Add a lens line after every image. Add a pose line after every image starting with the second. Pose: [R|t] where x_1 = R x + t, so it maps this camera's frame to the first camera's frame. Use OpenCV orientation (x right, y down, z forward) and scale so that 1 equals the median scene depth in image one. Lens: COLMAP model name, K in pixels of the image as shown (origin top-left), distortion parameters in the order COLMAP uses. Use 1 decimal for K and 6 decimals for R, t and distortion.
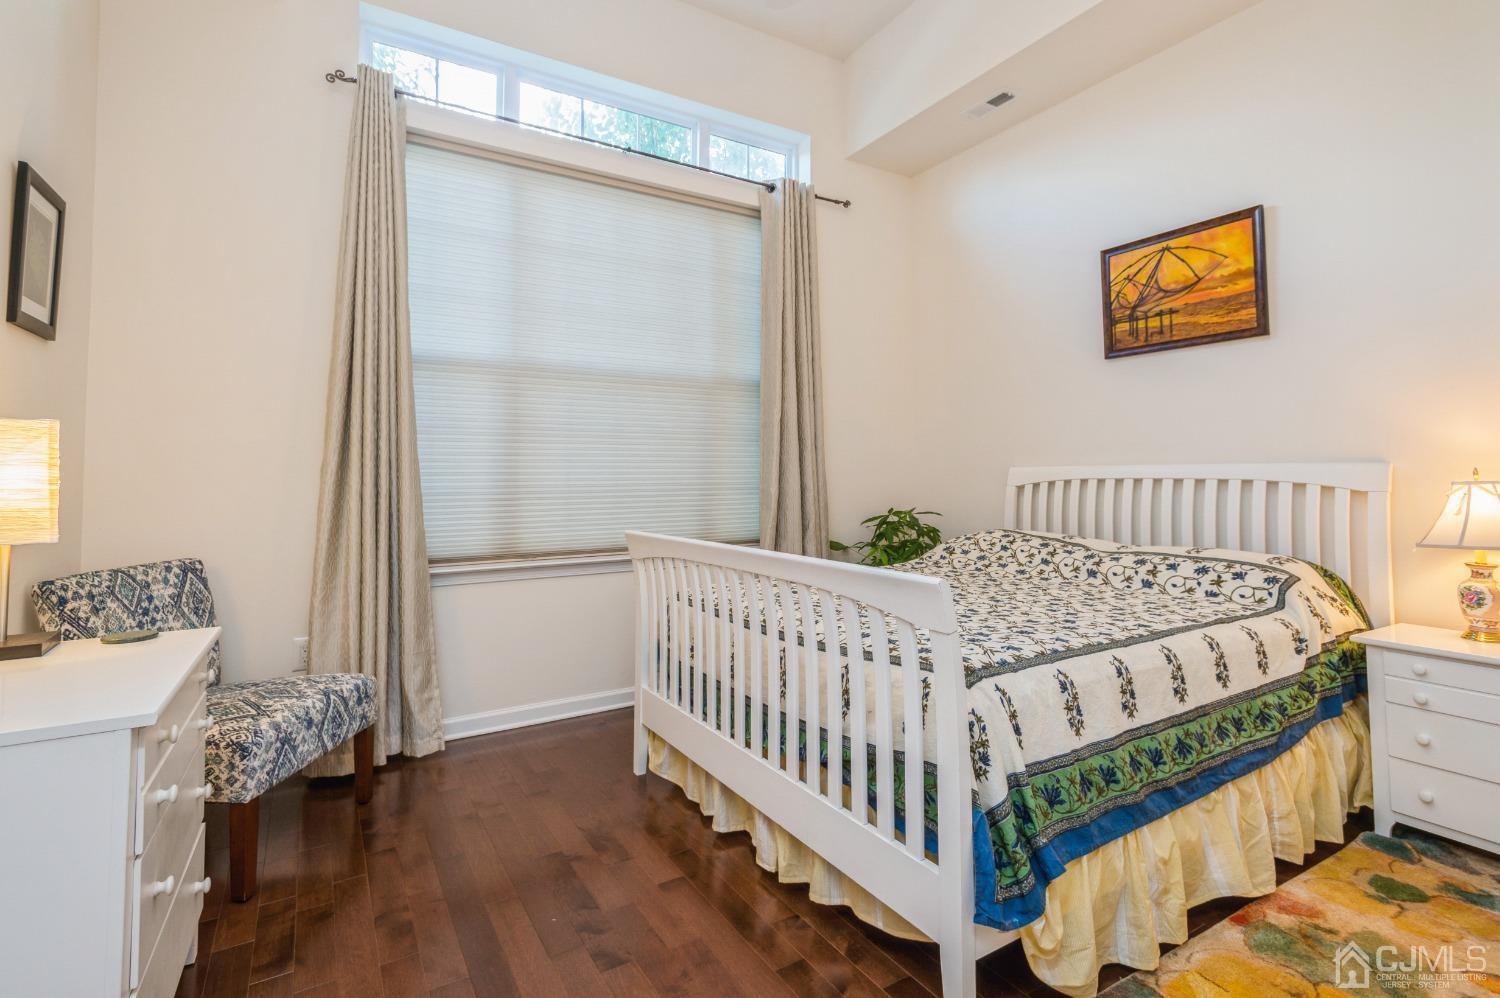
lens RADIAL K [[700.0, 0, 754.1], [0, 700.0, 486.3], [0, 0, 1]] dist [0.011321, -0.000720]
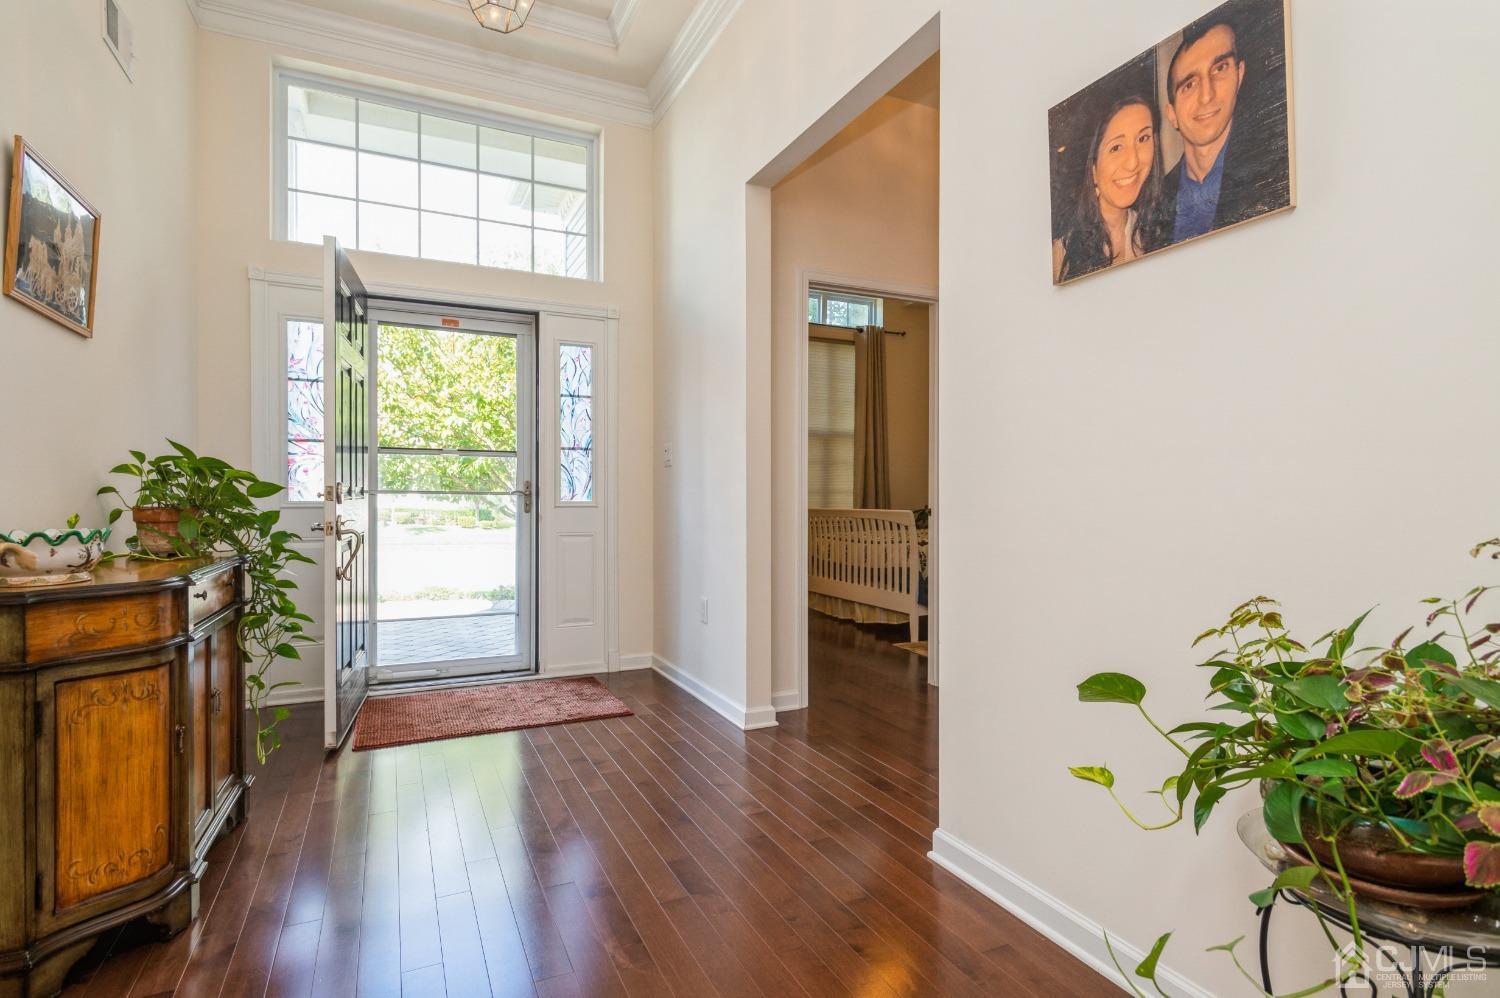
lens RADIAL K [[754.2, 0, 750.7], [0, 754.2, 491.9], [0, 0, 1]] dist [0.002090, 0.000322]
pose [[0.994352, 0.011798, -0.105474, -0.083691], [-0.013112, 0.999845, -0.011772, 0.042948], [0.105318, 0.013088, 0.994352, -1.707220]]
